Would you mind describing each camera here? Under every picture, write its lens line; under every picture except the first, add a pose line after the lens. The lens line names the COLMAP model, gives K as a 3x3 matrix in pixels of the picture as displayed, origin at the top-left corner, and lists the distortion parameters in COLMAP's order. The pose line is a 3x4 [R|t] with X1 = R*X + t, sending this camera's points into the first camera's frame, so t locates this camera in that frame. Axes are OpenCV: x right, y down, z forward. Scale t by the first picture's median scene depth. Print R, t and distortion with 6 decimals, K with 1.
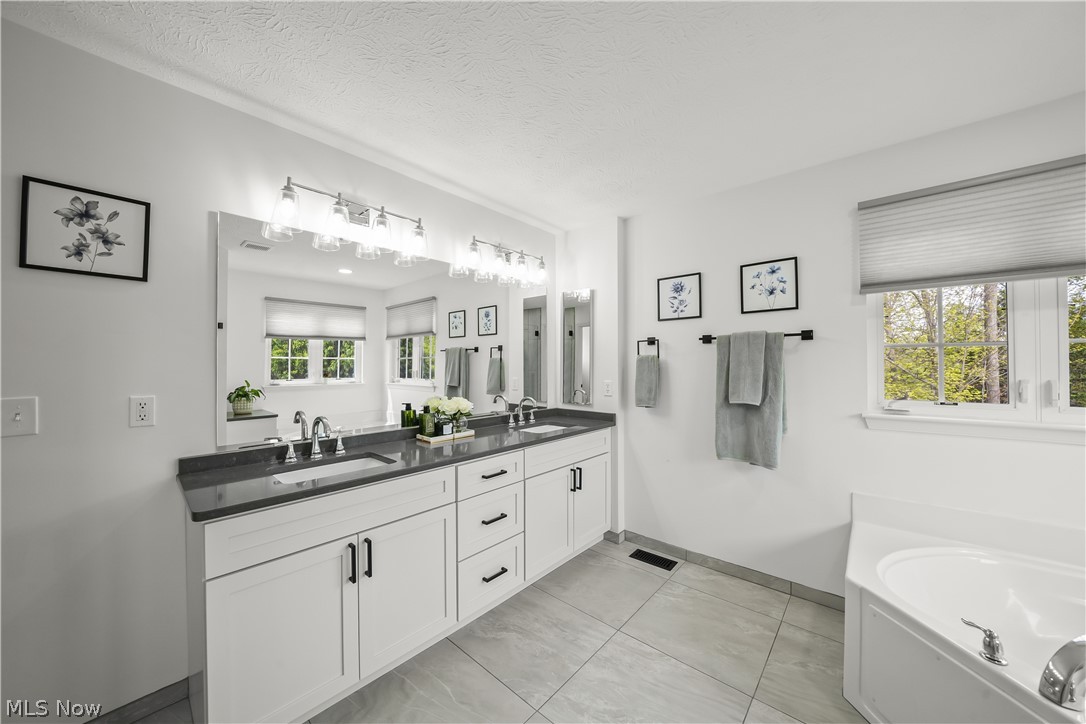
lens RADIAL K [[372.4, 0, 537.5], [0, 372.4, 363.6], [0, 0, 1]] dist [-0.017511, 0.000280]
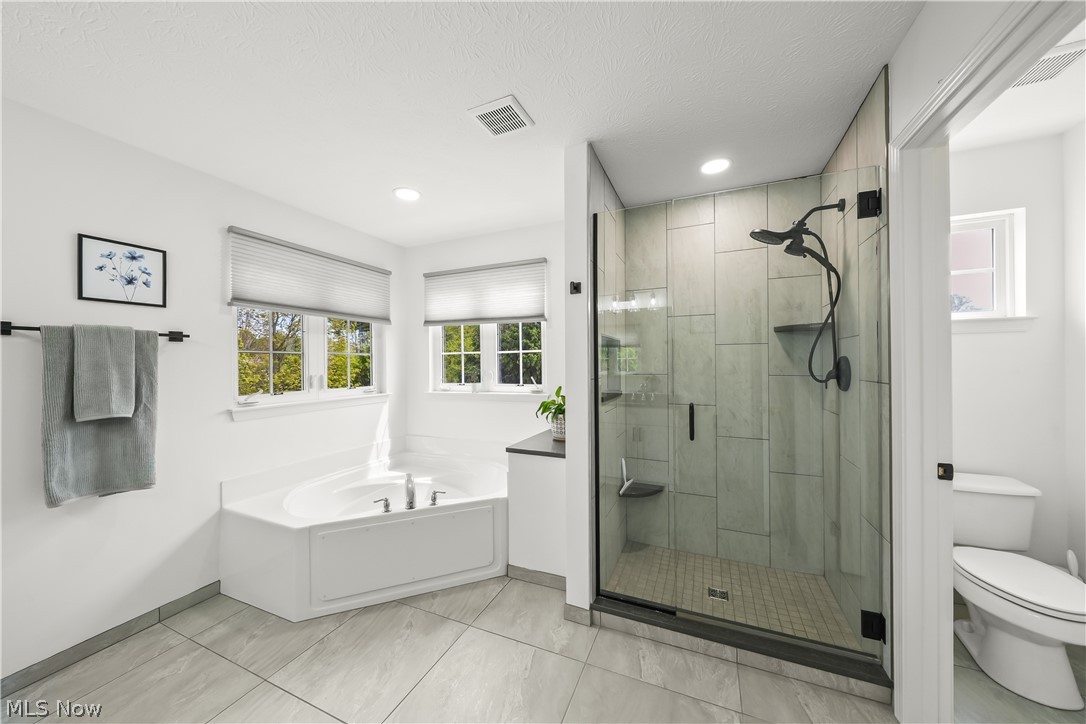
lens RADIAL K [[372.4, 0, 539.6], [0, 372.4, 362.7], [0, 0, 1]] dist [-0.017511, 0.000280]
pose [[-0.309874, 0.006147, 0.950758, -0.498919], [0.007443, 0.999964, -0.004039, 0.001987], [-0.950749, 0.005825, -0.309908, 0.420758]]
